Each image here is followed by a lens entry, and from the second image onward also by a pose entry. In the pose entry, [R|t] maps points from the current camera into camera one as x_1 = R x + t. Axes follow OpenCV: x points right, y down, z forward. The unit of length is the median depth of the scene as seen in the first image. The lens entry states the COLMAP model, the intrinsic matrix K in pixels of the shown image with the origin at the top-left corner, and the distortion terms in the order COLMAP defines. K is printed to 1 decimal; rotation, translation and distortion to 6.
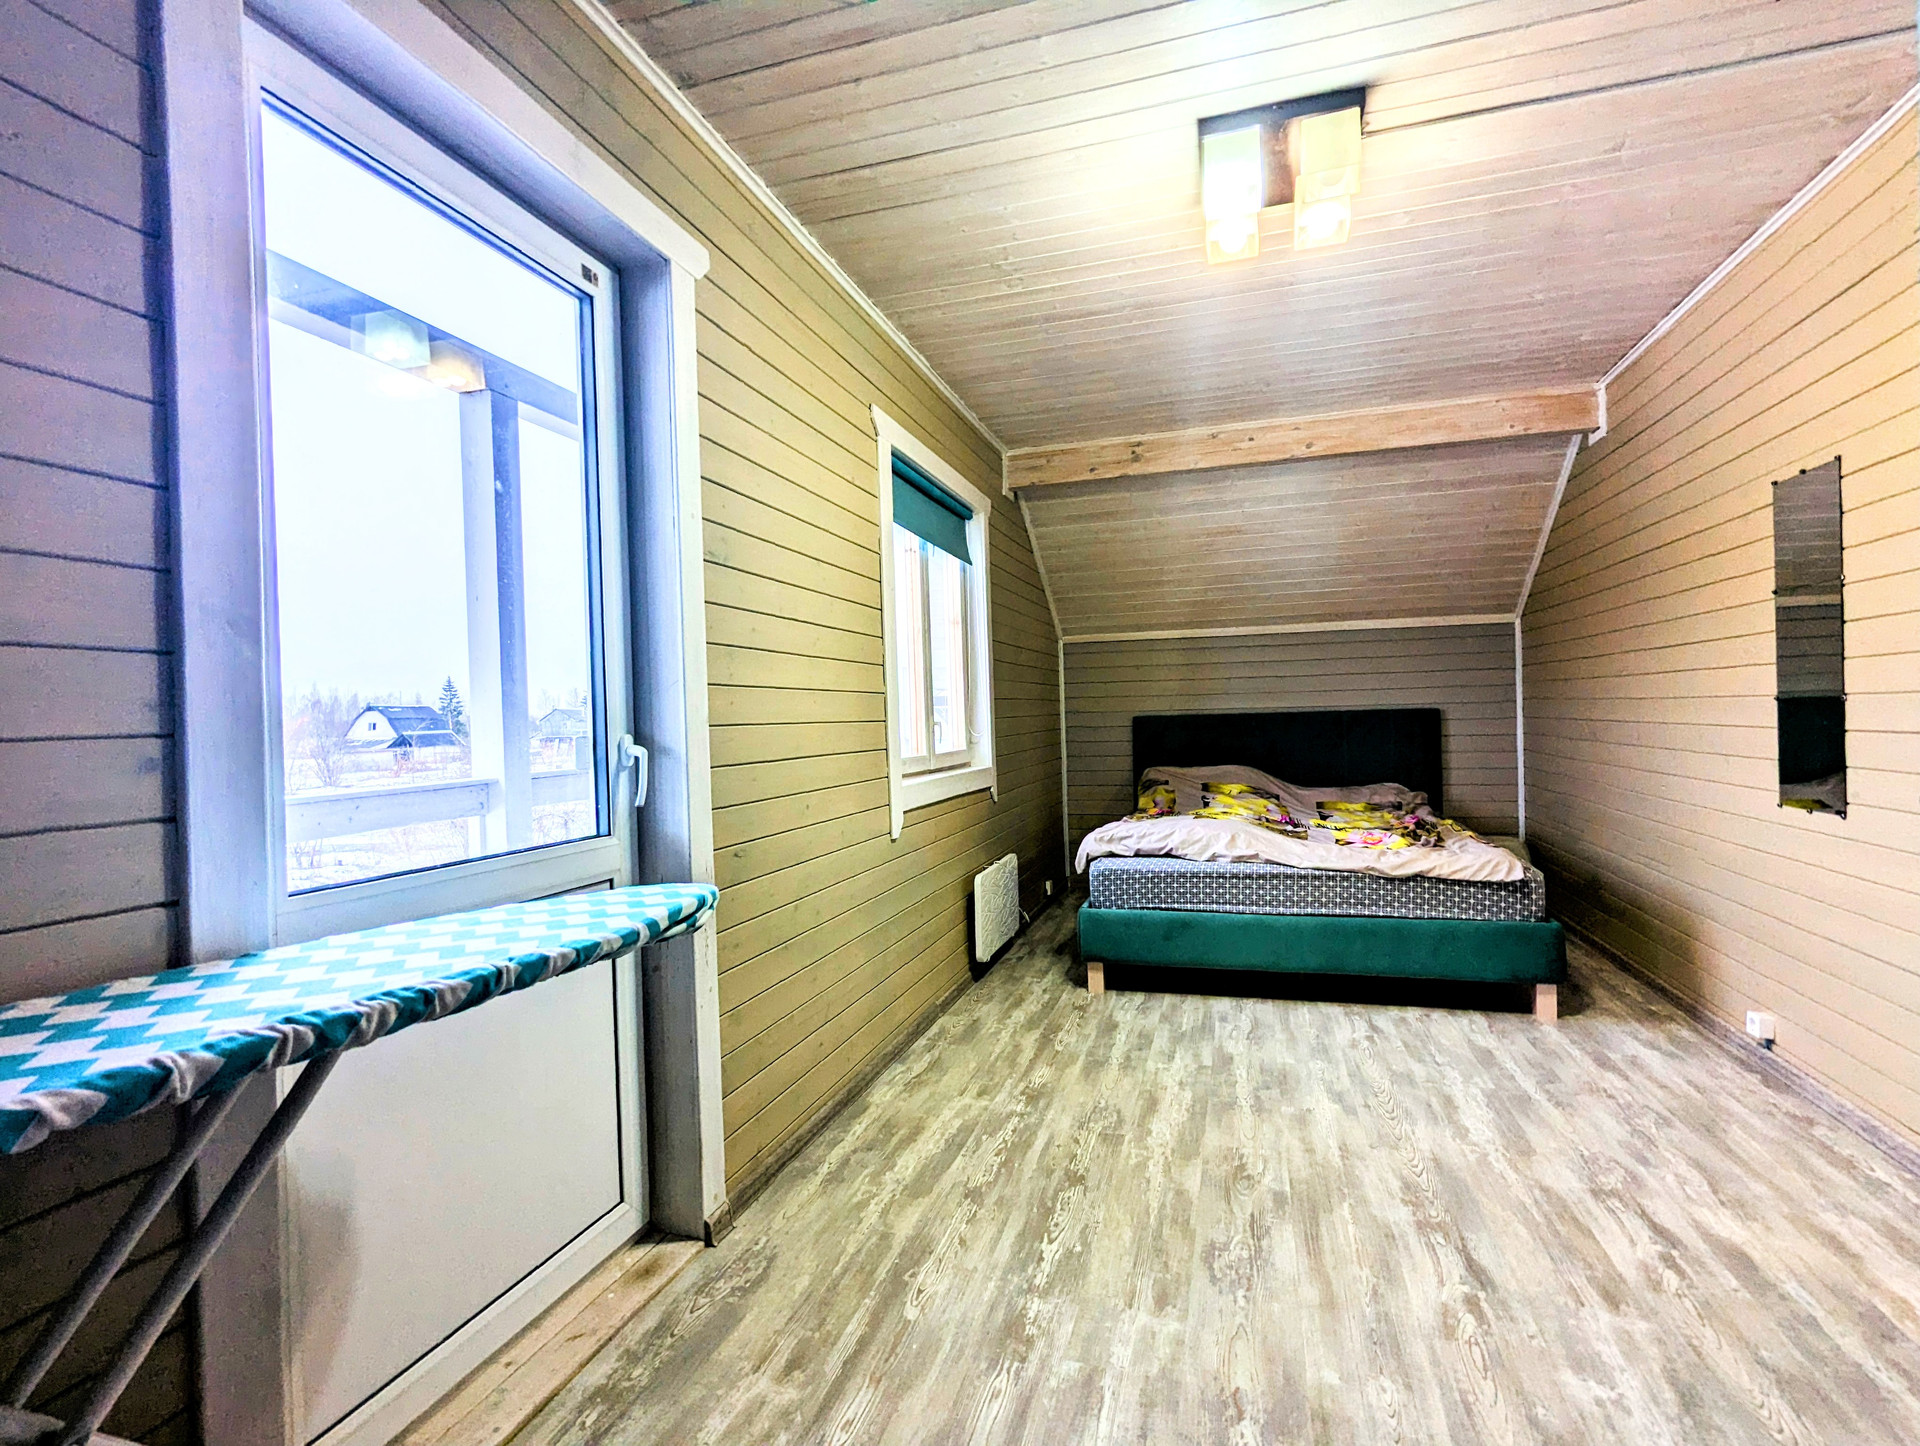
lens RADIAL K [[916.3, 0, 966.4], [0, 916.3, 720.1], [0, 0, 1]] dist [0.003592, 0.000295]
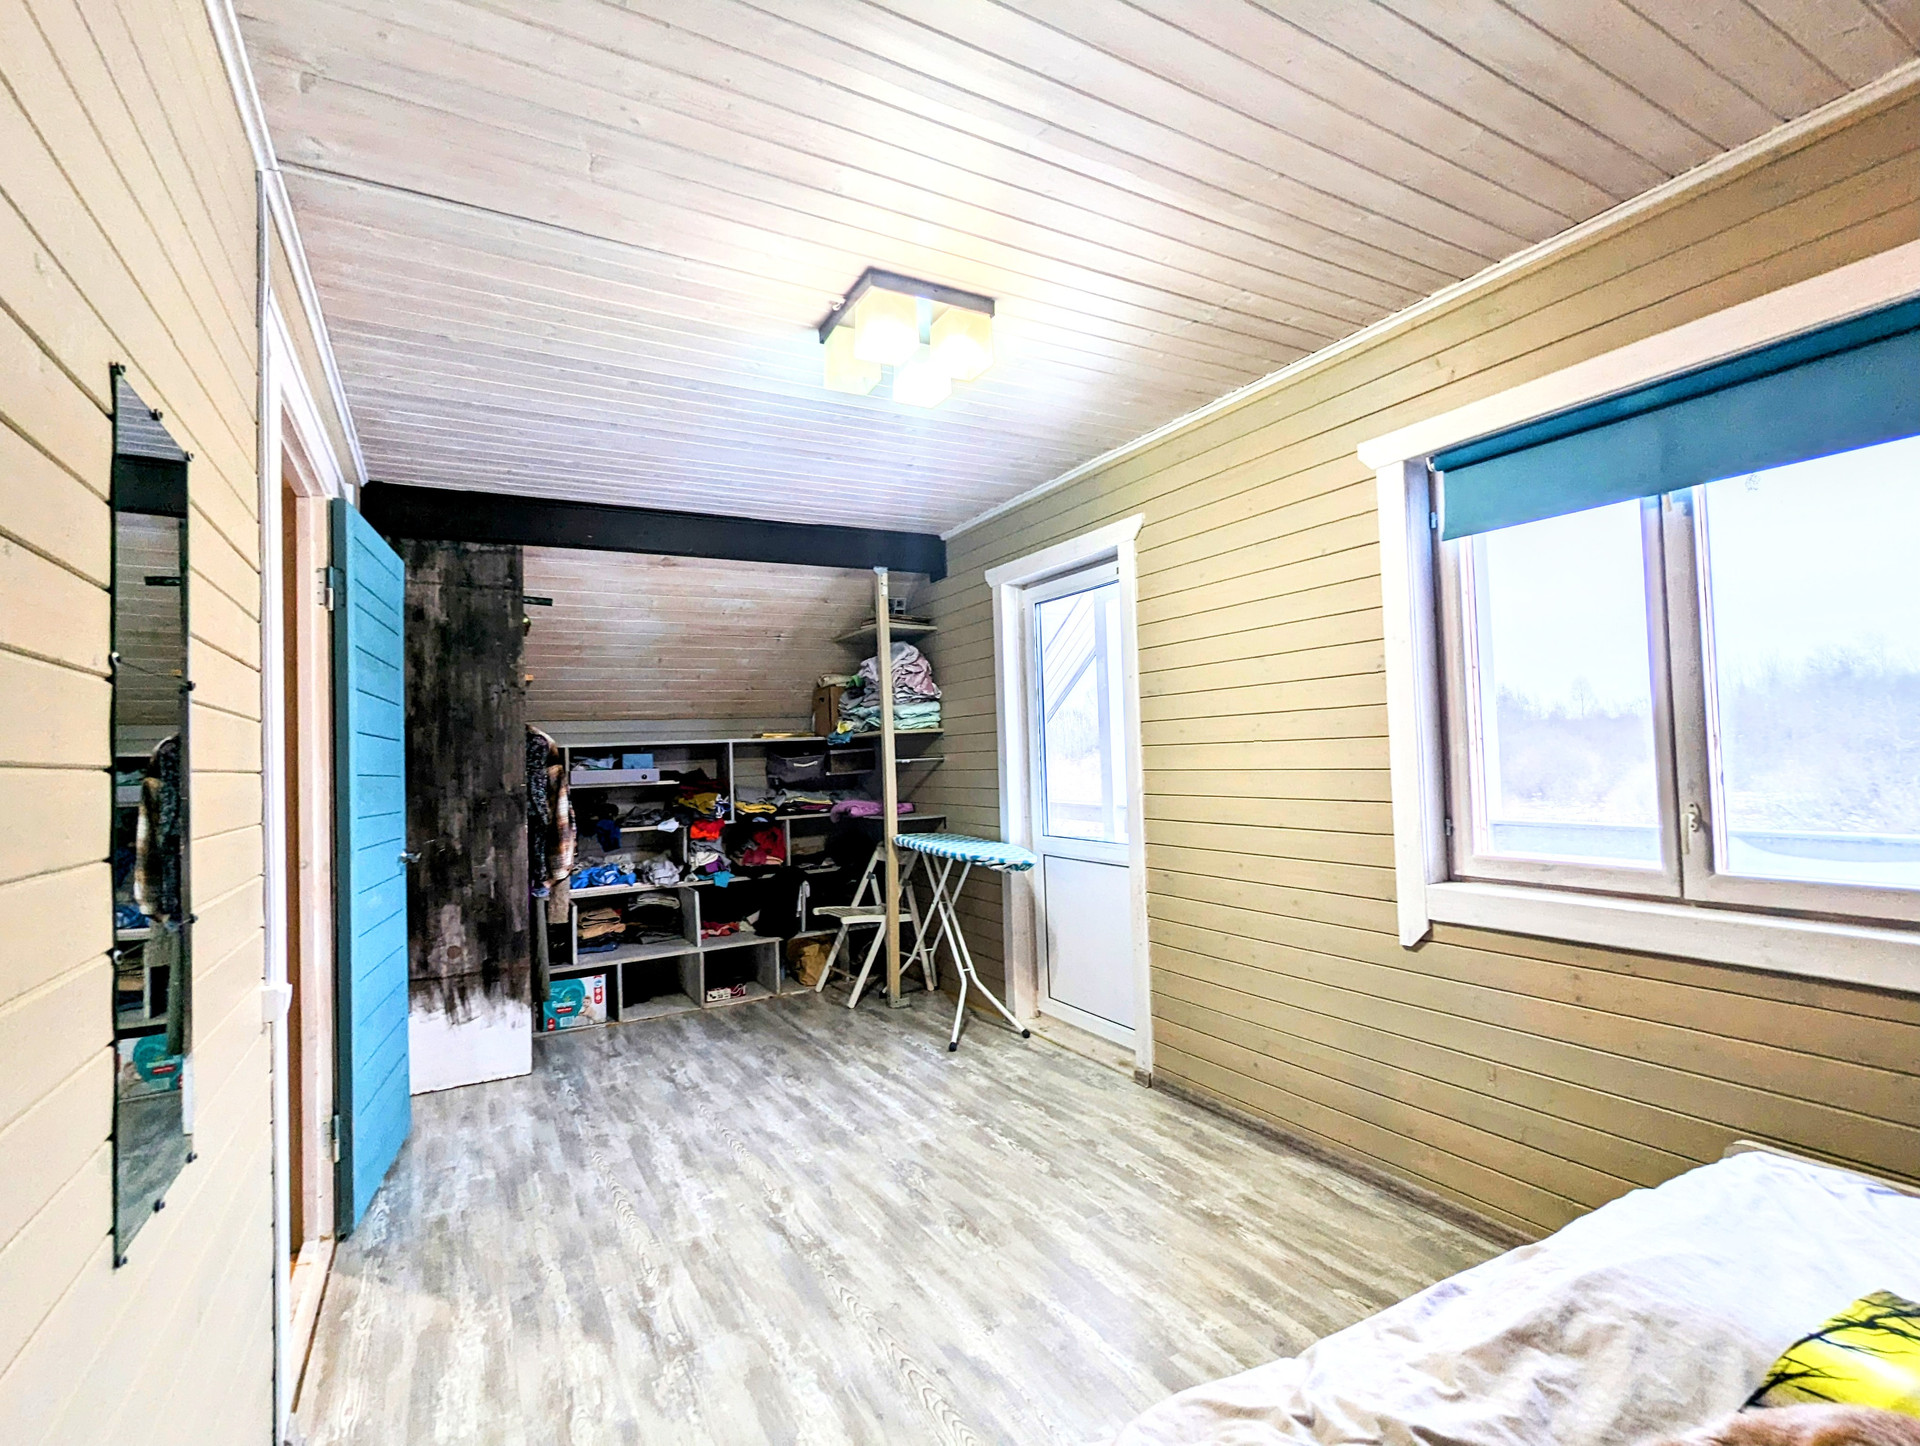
lens RADIAL K [[916.3, 0, 965.2], [0, 916.3, 727.7], [0, 0, 1]] dist [0.003592, 0.000295]
pose [[-0.690551, 0.029138, -0.722697, 1.169932], [0.056117, 0.998335, -0.013370, -0.114261], [0.721104, -0.049788, -0.691036, 1.919819]]
